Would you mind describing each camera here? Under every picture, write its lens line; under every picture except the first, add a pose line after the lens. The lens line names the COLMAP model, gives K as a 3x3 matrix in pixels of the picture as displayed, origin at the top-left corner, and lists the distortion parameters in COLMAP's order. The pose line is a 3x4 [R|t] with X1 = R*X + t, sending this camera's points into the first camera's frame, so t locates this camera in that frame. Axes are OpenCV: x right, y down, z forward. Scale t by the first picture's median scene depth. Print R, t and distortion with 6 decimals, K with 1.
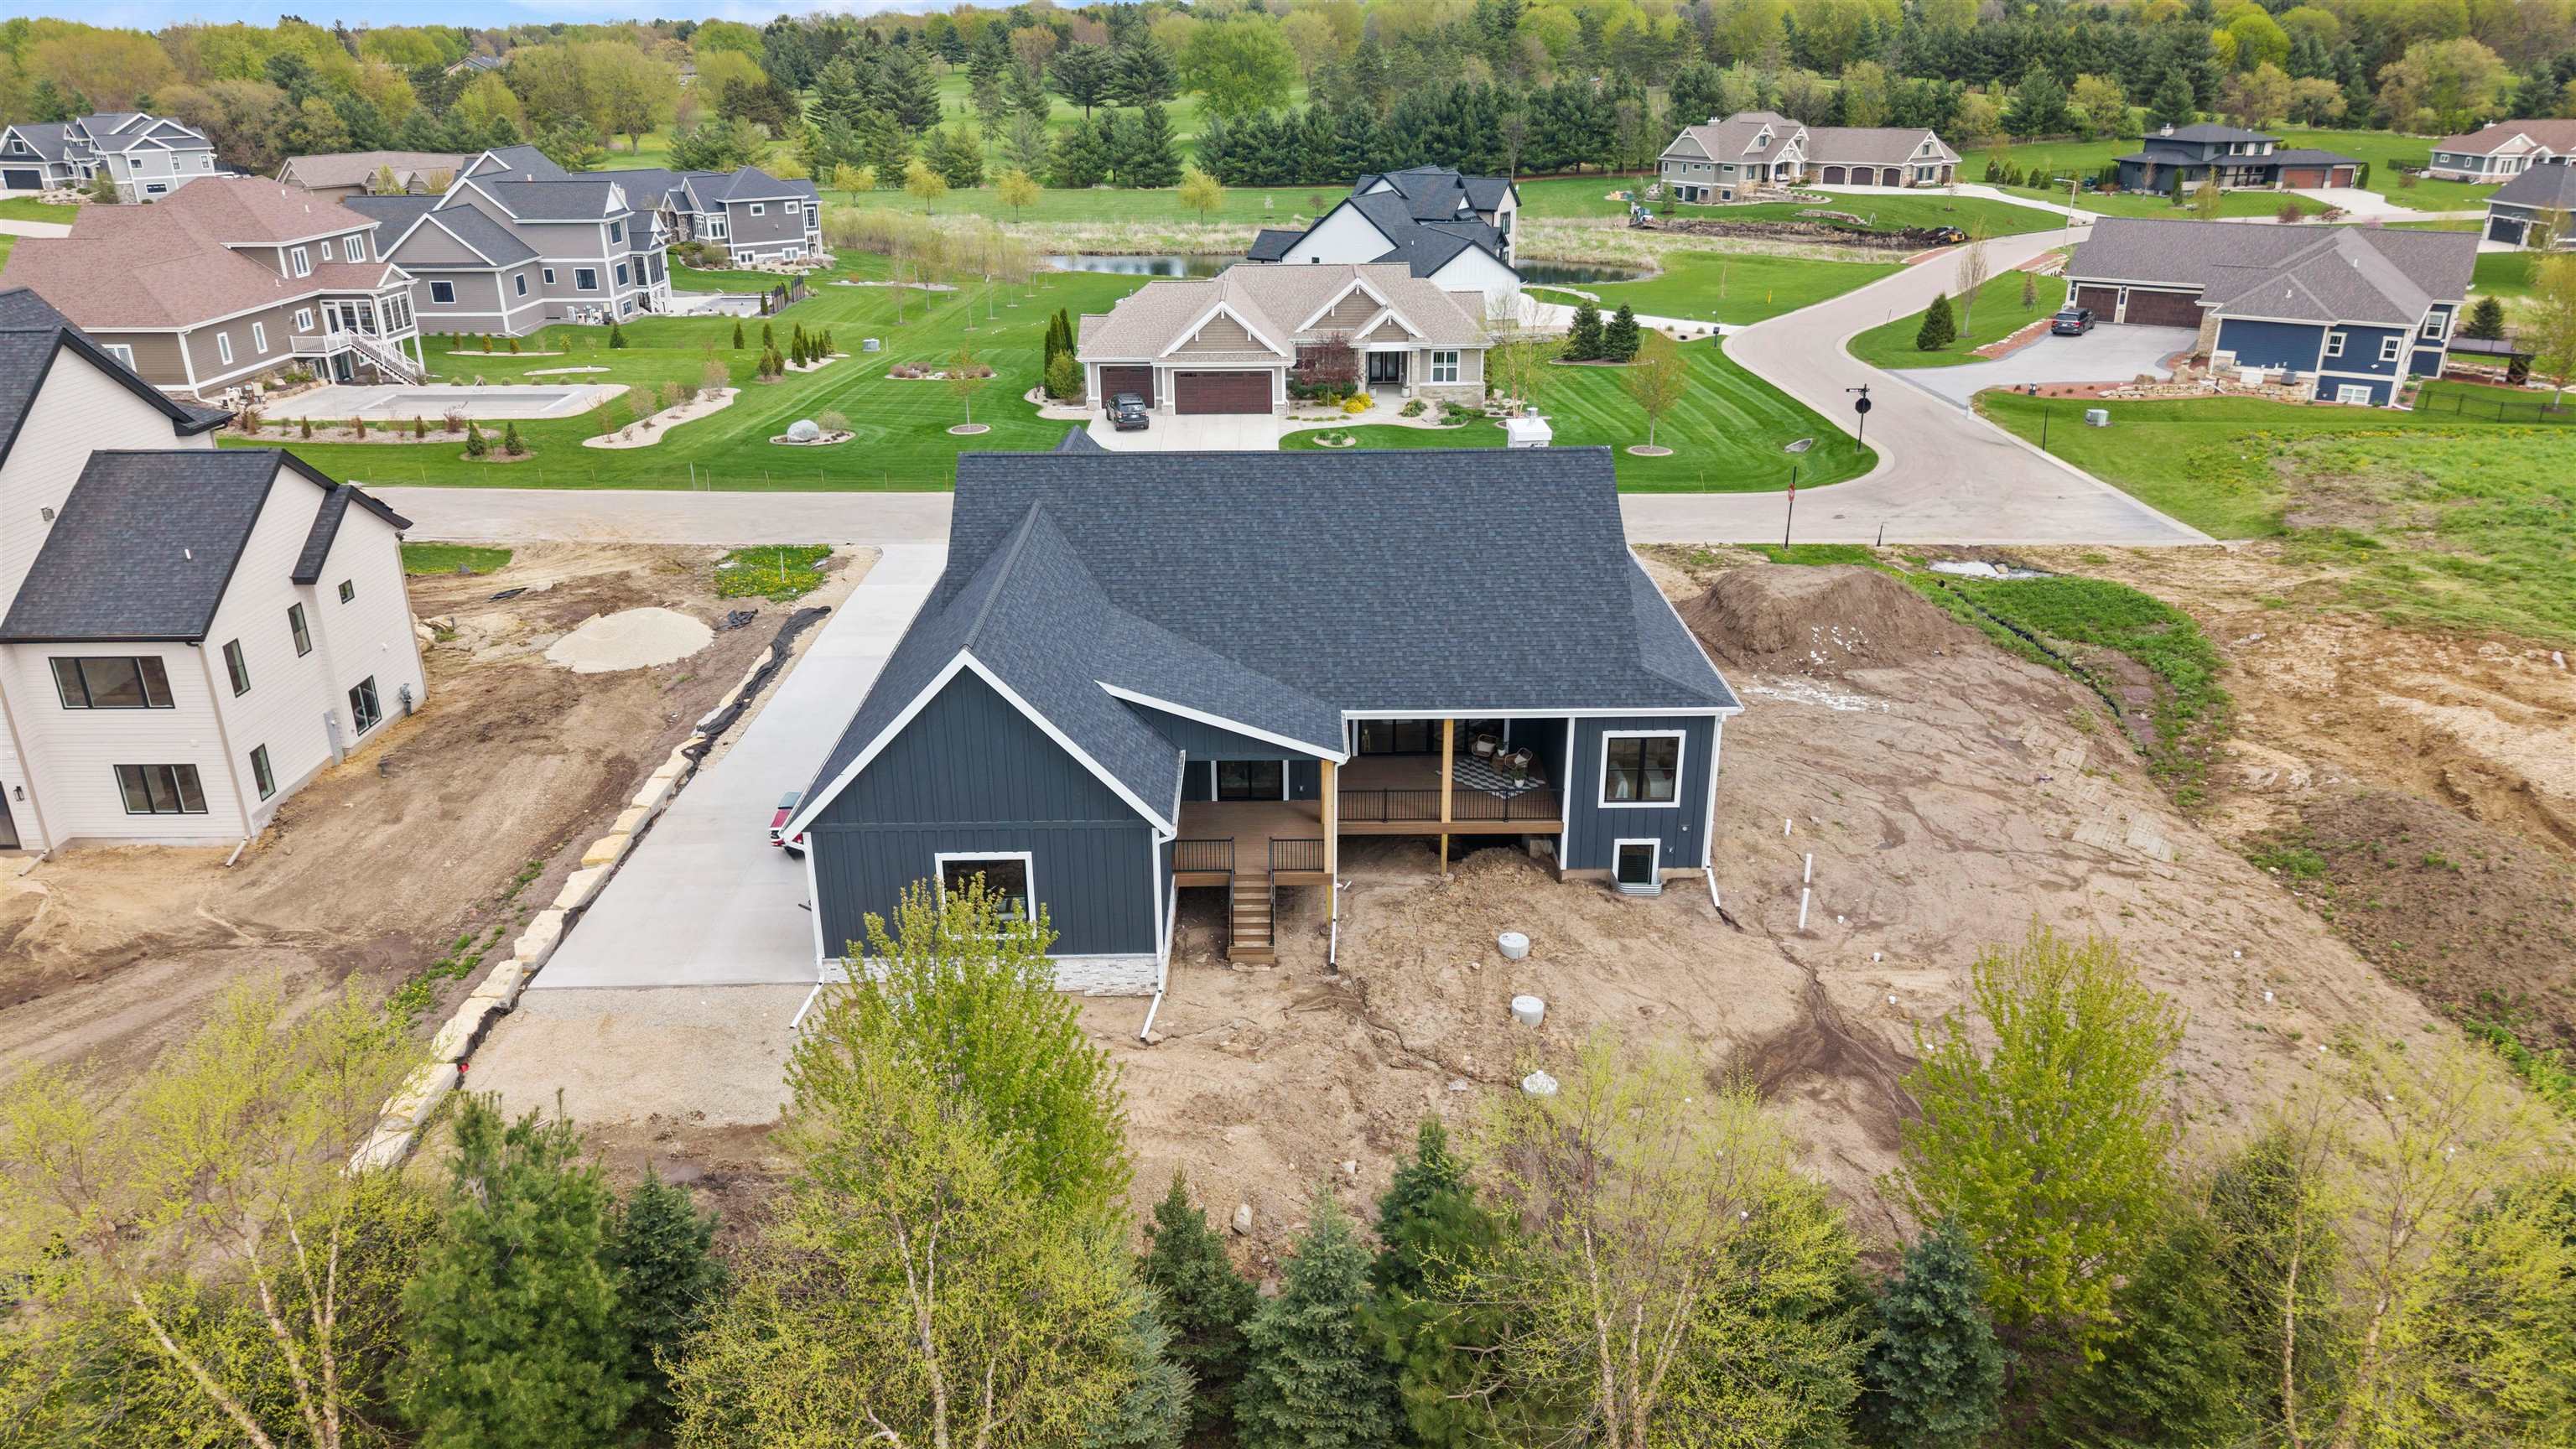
lens RADIAL K [[1713.7, 0, 1288.2], [0, 1713.7, 732.7], [0, 0, 1]] dist [0.030398, -0.035414]
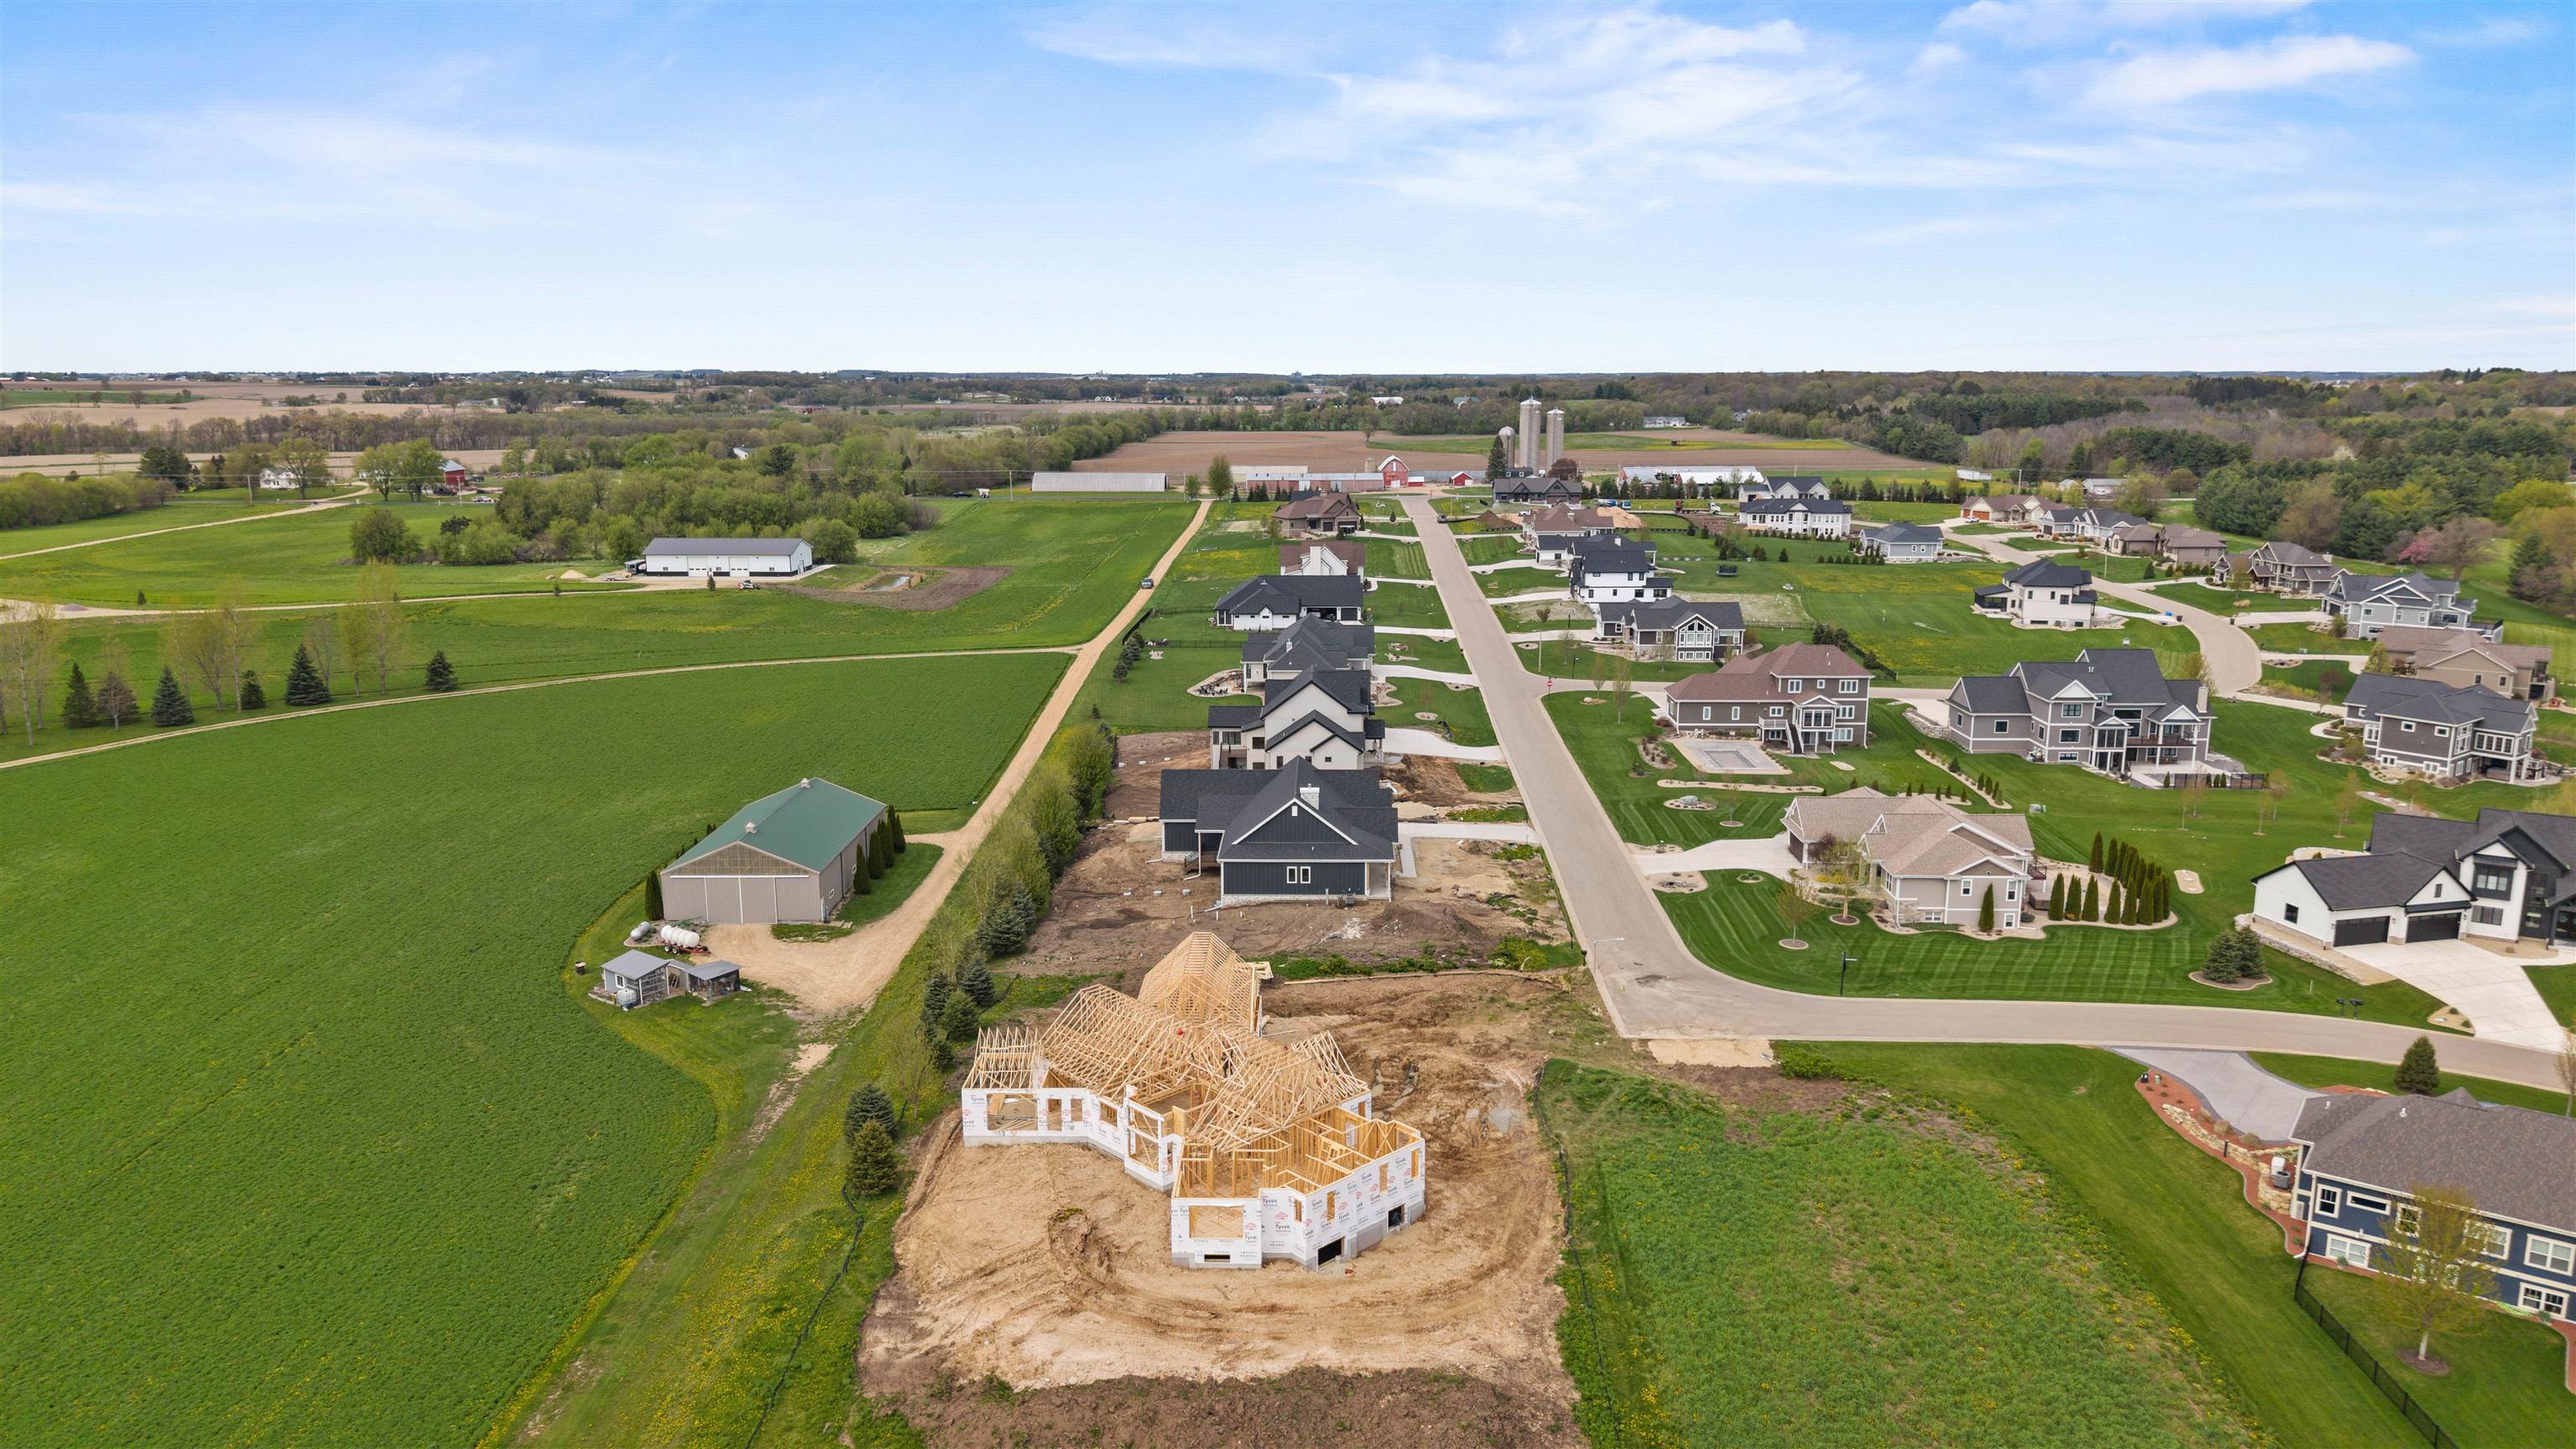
lens RADIAL K [[1742.5, 0, 1301.3], [0, 1742.5, 770.1], [0, 0, 1]] dist [-0.002780, -0.000265]
pose [[-0.026943, 0.232968, -0.972111, 1.697540], [-0.374225, 0.899399, 0.225915, -0.484298], [0.926946, 0.369875, 0.062950, 0.392052]]
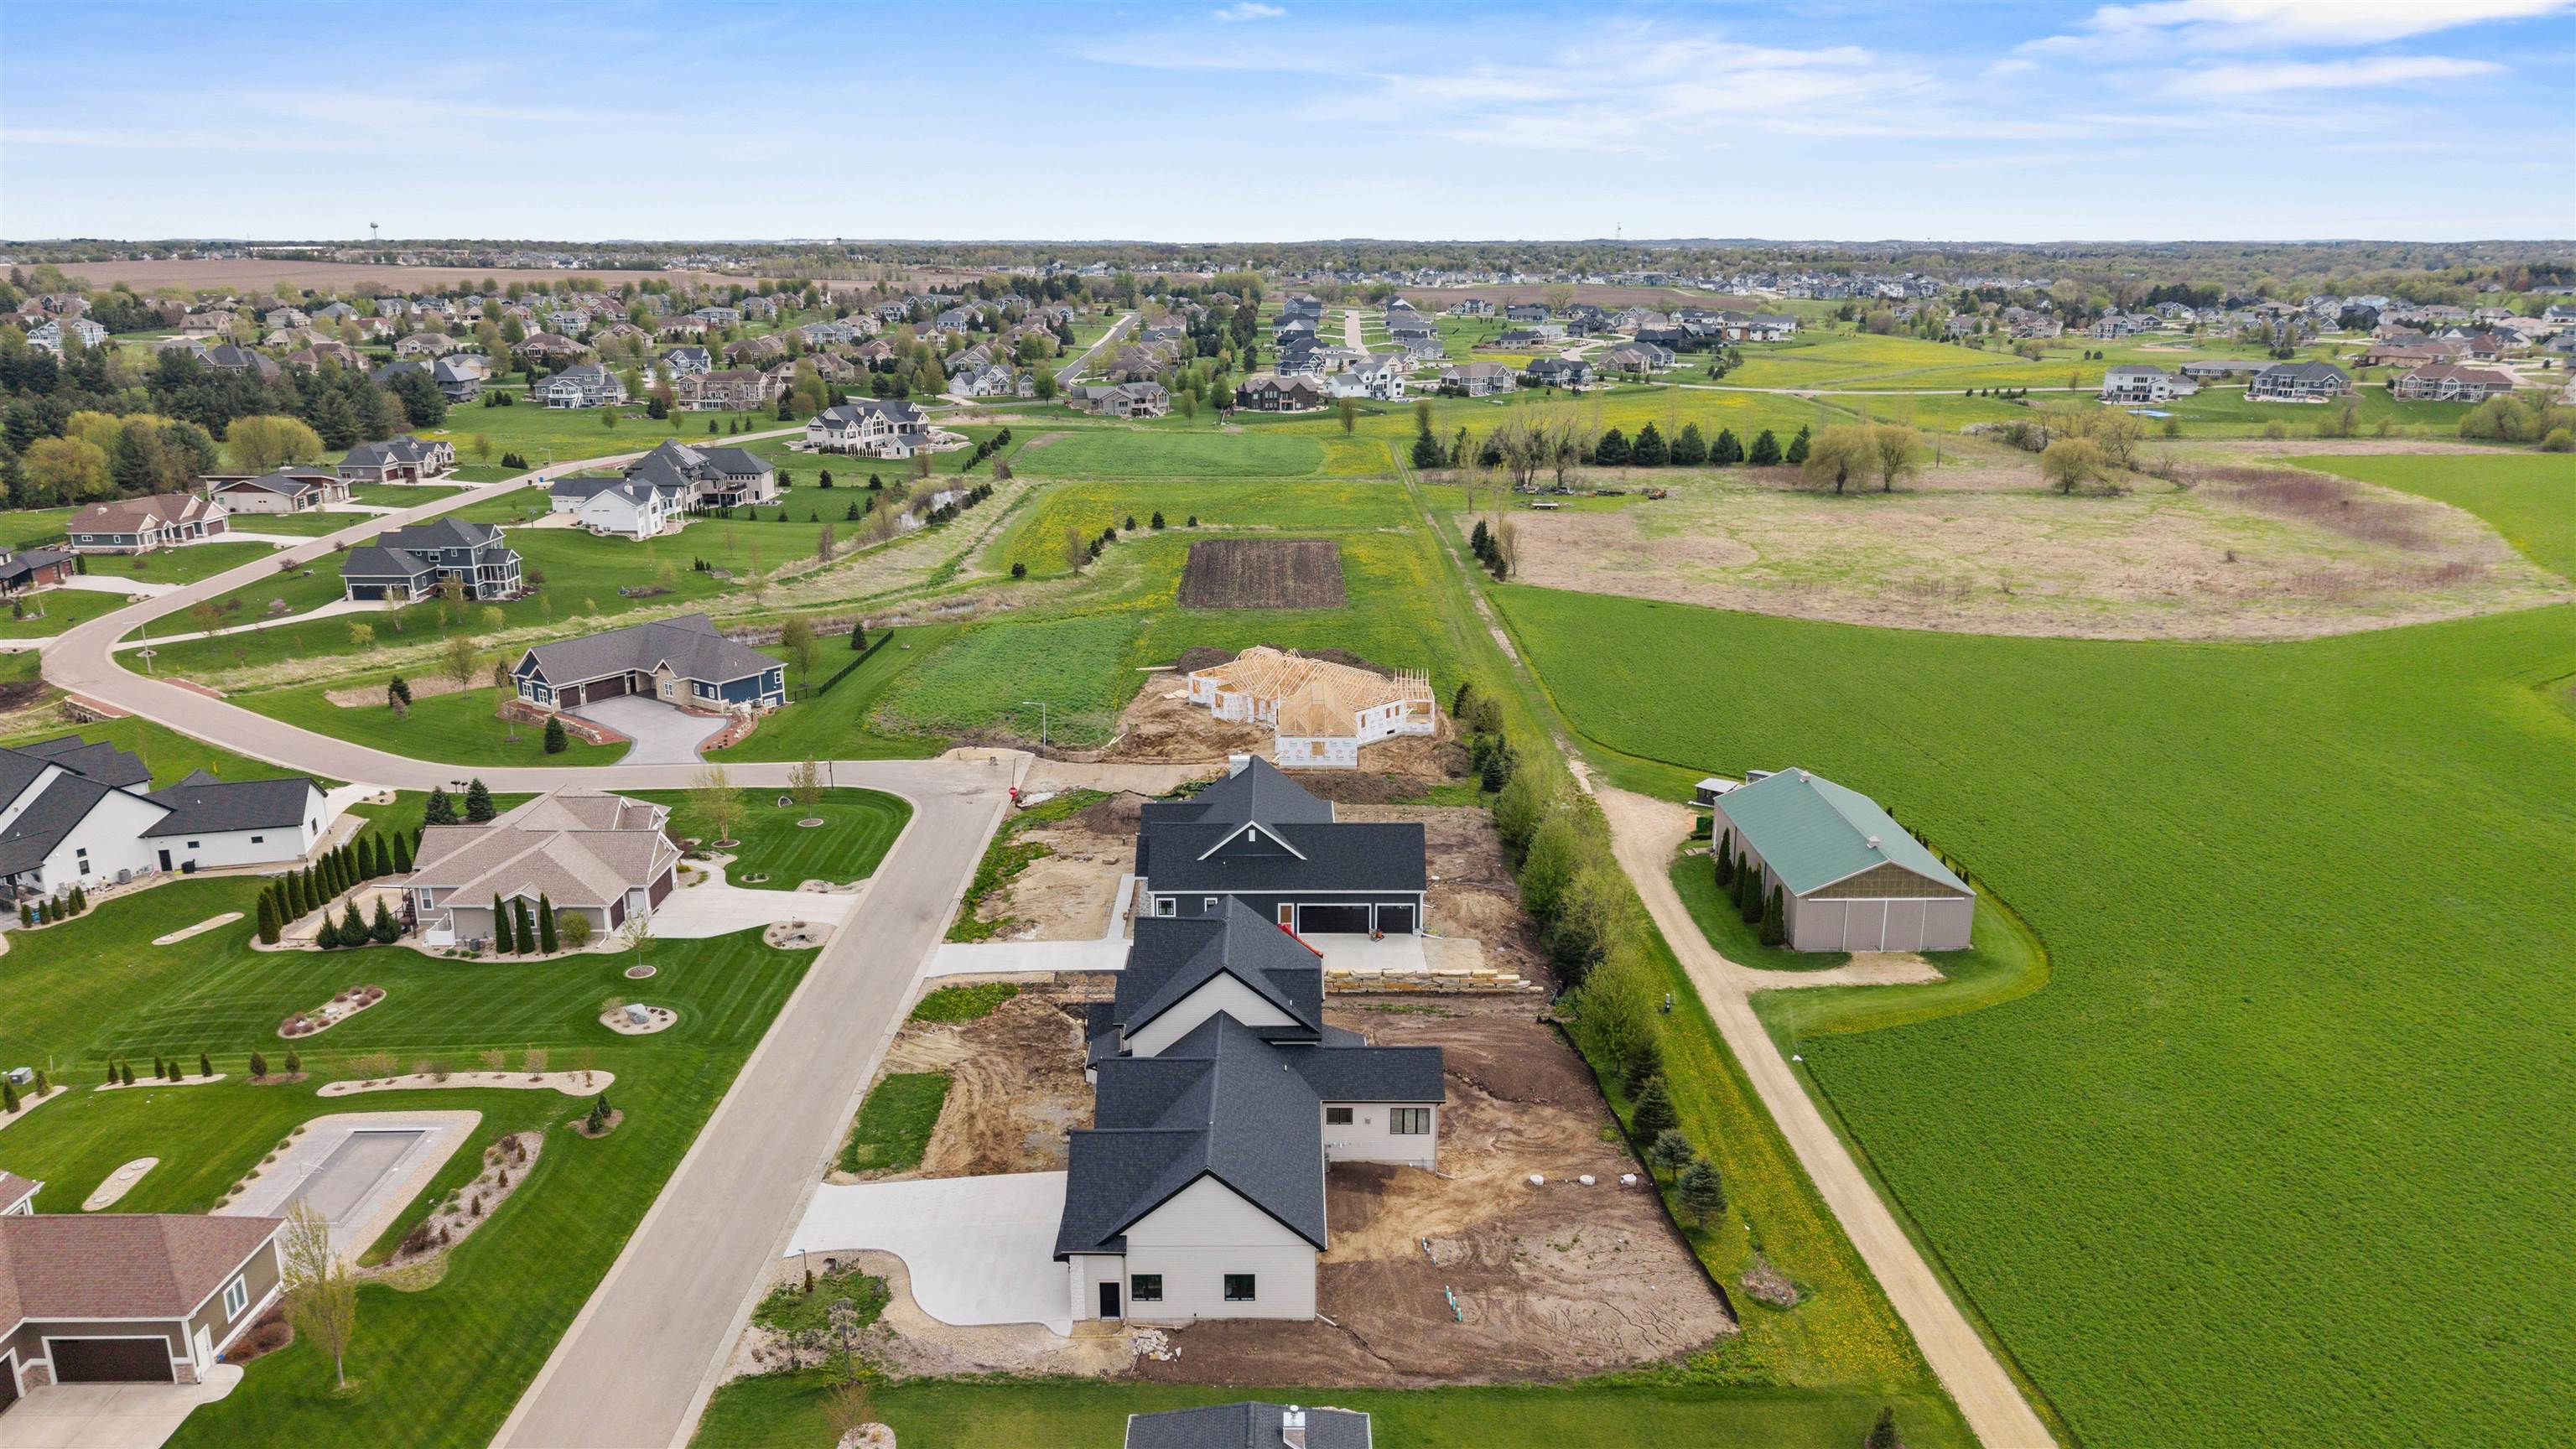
lens RADIAL K [[1689.7, 0, 1270.4], [0, 1689.7, 735.6], [0, 0, 1]] dist [0.074721, -0.002036]
pose [[0.012030, -0.269382, 0.962958, -1.417186], [0.376169, 0.893503, 0.245253, -0.479631], [-0.926473, 0.359285, 0.112082, 0.305234]]
